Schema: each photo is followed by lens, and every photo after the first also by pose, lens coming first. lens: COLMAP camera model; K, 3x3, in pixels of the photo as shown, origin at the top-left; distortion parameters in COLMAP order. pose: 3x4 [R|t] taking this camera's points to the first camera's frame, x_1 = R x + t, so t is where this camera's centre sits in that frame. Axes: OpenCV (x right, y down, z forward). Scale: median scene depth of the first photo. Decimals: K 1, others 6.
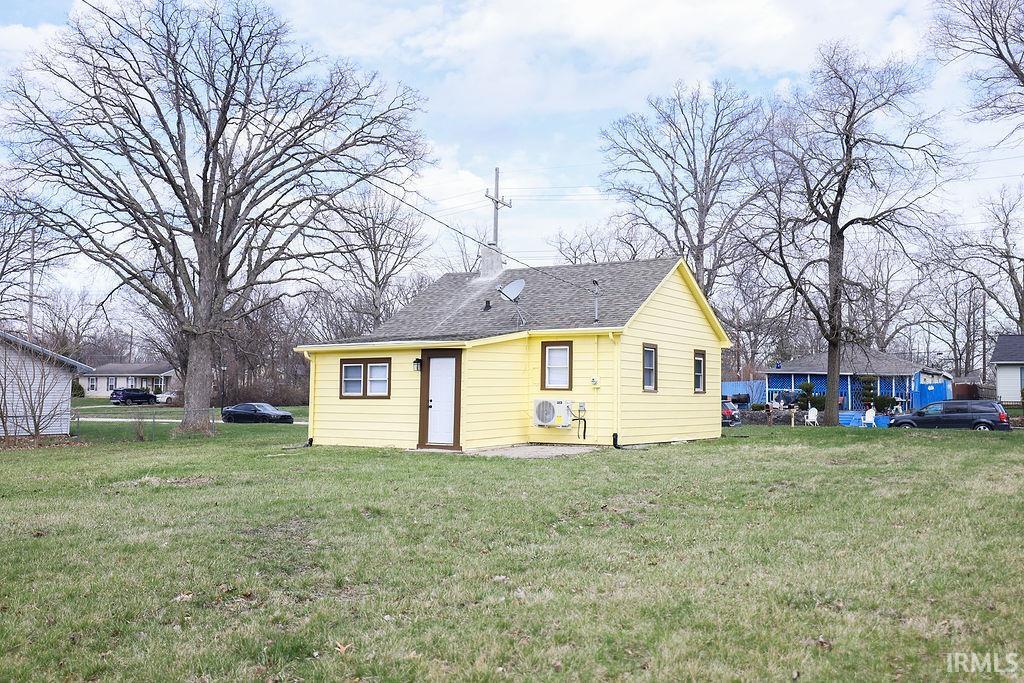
lens RADIAL K [[960.3, 0, 511.9], [0, 960.3, 336.8], [0, 0, 1]] dist [0.019737, 0.124516]
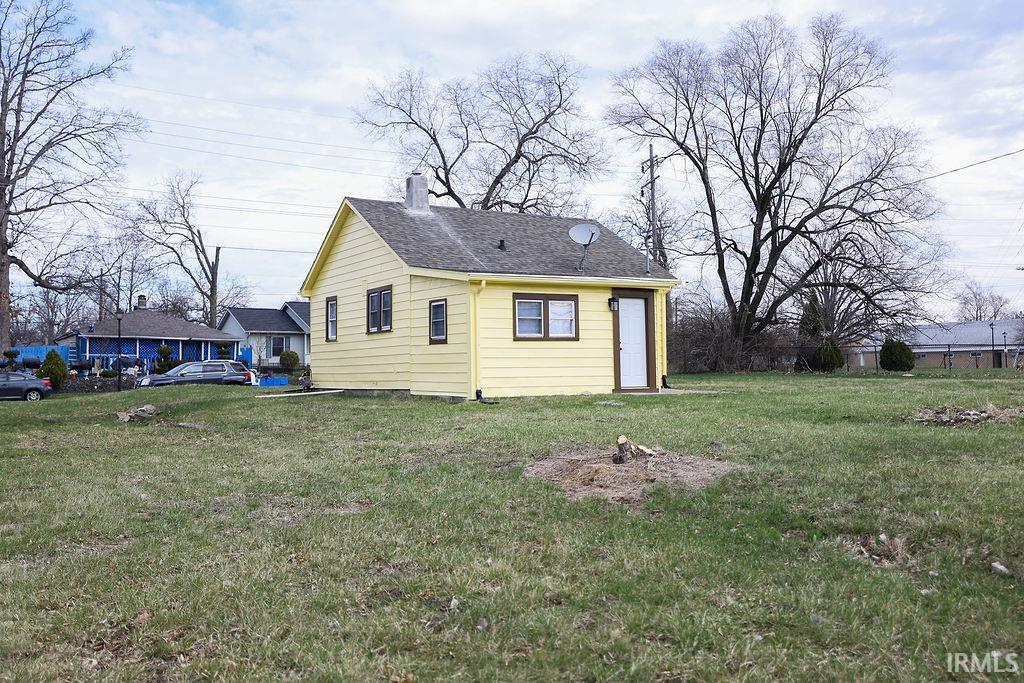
lens RADIAL K [[960.3, 0, 511.9], [0, 960.3, 336.8], [0, 0, 1]] dist [0.019737, 0.124516]
pose [[0.449870, 0.021365, 0.892838, -0.928722], [-0.038673, 0.999242, -0.004426, 0.065586], [-0.892256, -0.032537, 0.450355, 0.636312]]
